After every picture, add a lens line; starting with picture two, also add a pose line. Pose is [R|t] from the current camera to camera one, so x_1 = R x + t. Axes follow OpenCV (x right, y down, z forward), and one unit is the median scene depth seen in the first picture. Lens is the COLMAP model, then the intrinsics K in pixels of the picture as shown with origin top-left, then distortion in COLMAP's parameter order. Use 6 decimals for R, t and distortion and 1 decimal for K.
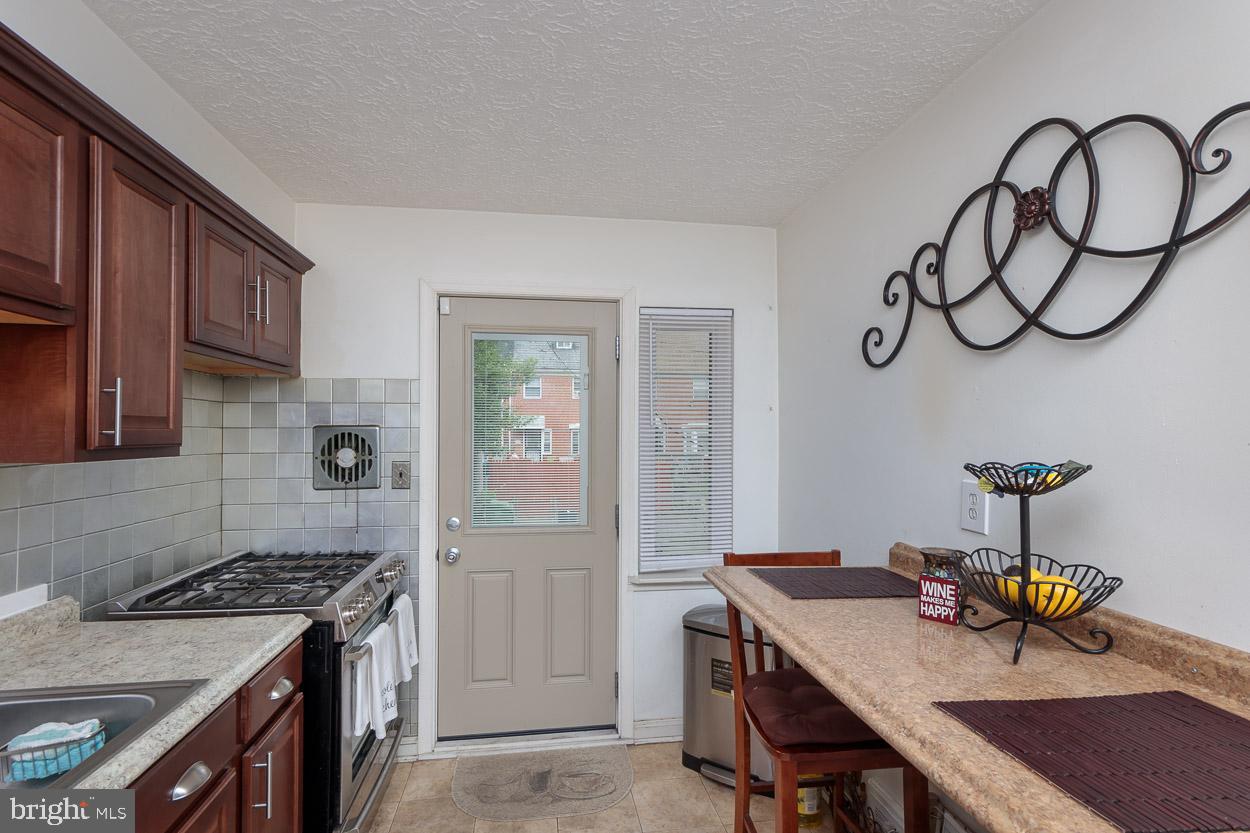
lens RADIAL K [[590.7, 0, 614.5], [0, 590.7, 419.8], [0, 0, 1]] dist [-0.012834, 0.003863]
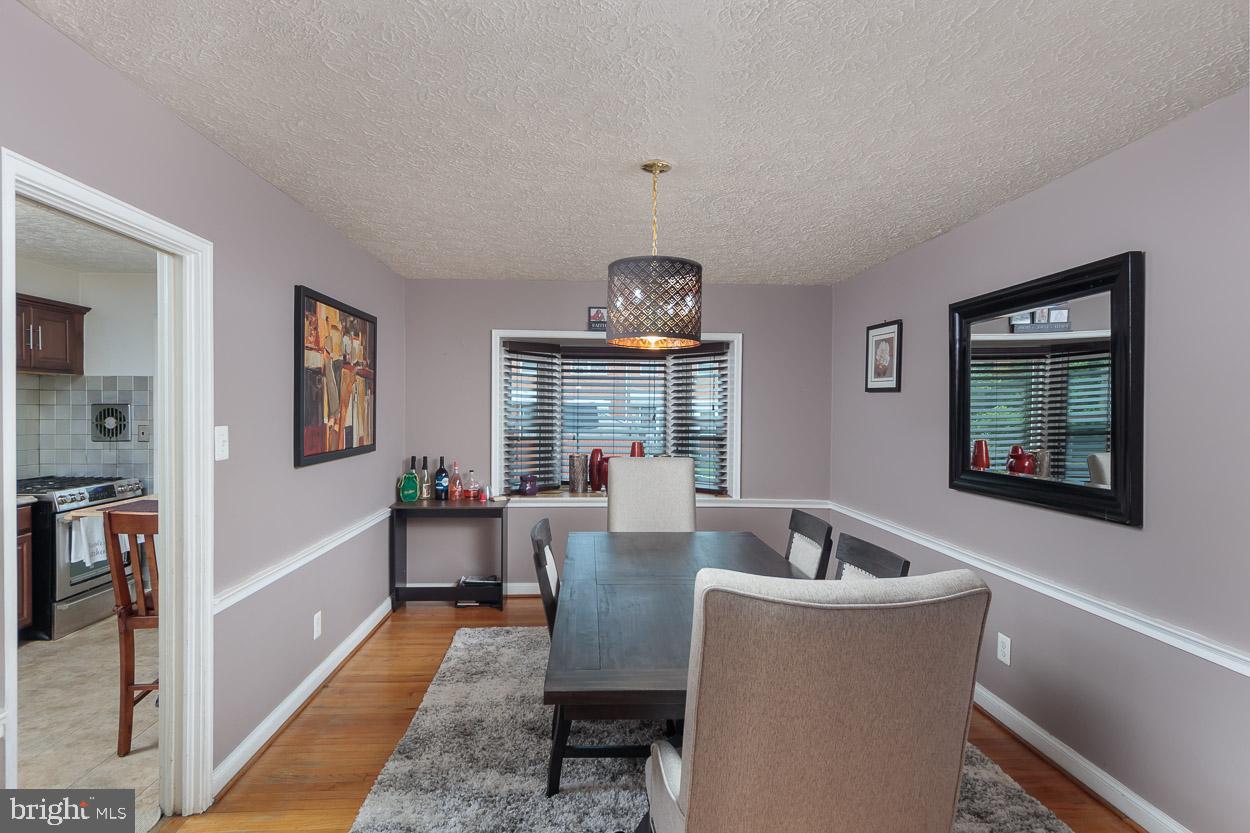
lens RADIAL K [[640.3, 0, 598.9], [0, 640.3, 414.5], [0, 0, 1]] dist [-0.000765, -0.001144]
pose [[0.994946, 0.003620, -0.100343, 1.133975], [-0.000527, 0.999524, 0.030838, -0.017313], [0.100406, -0.030629, 0.994475, -0.693893]]
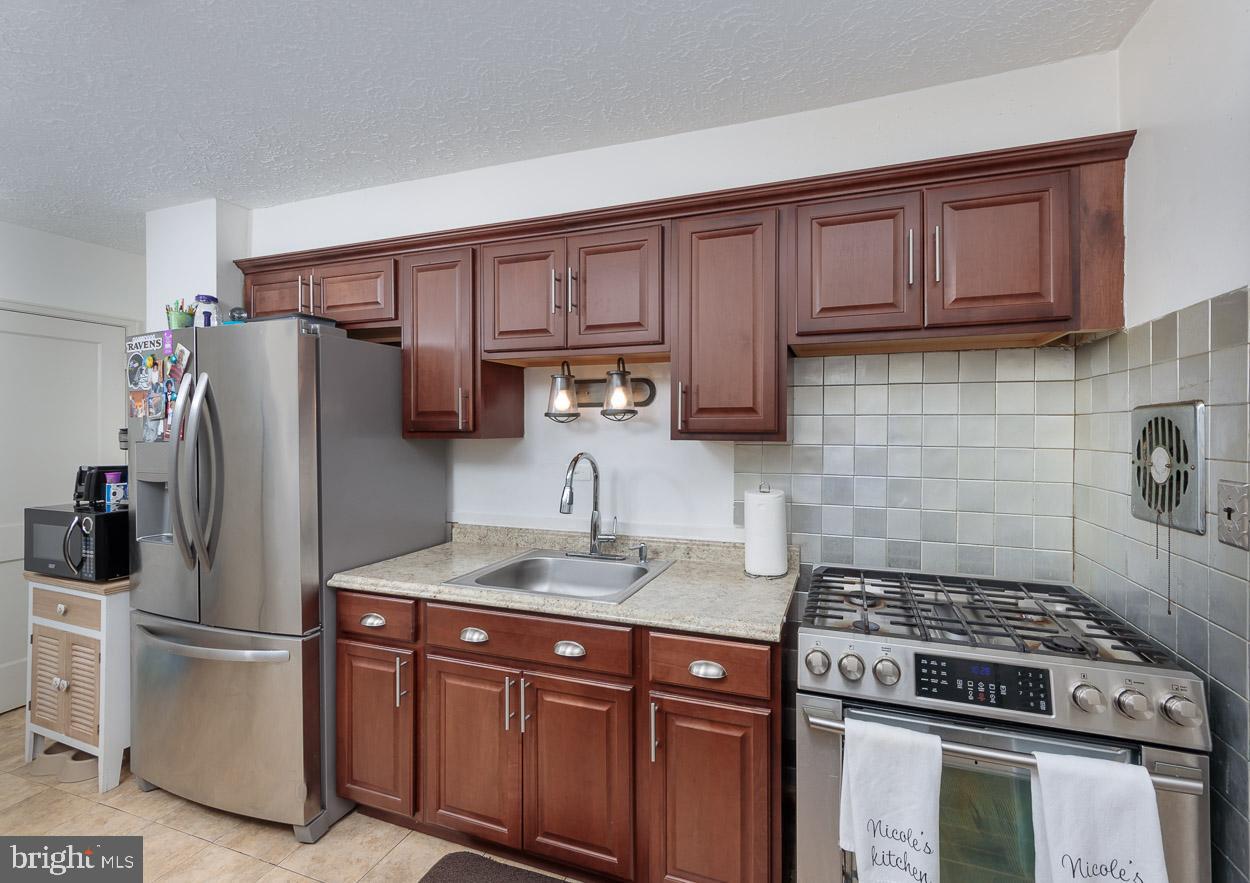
lens RADIAL K [[544.5, 0, 653.8], [0, 544.5, 429.8], [0, 0, 1]] dist [-0.001810, 0.000191]
pose [[-0.457158, 0.001445, -0.889384, 0.189409], [0.018296, 0.999802, -0.007780, 0.028408], [0.889197, -0.019829, -0.457094, 0.821589]]
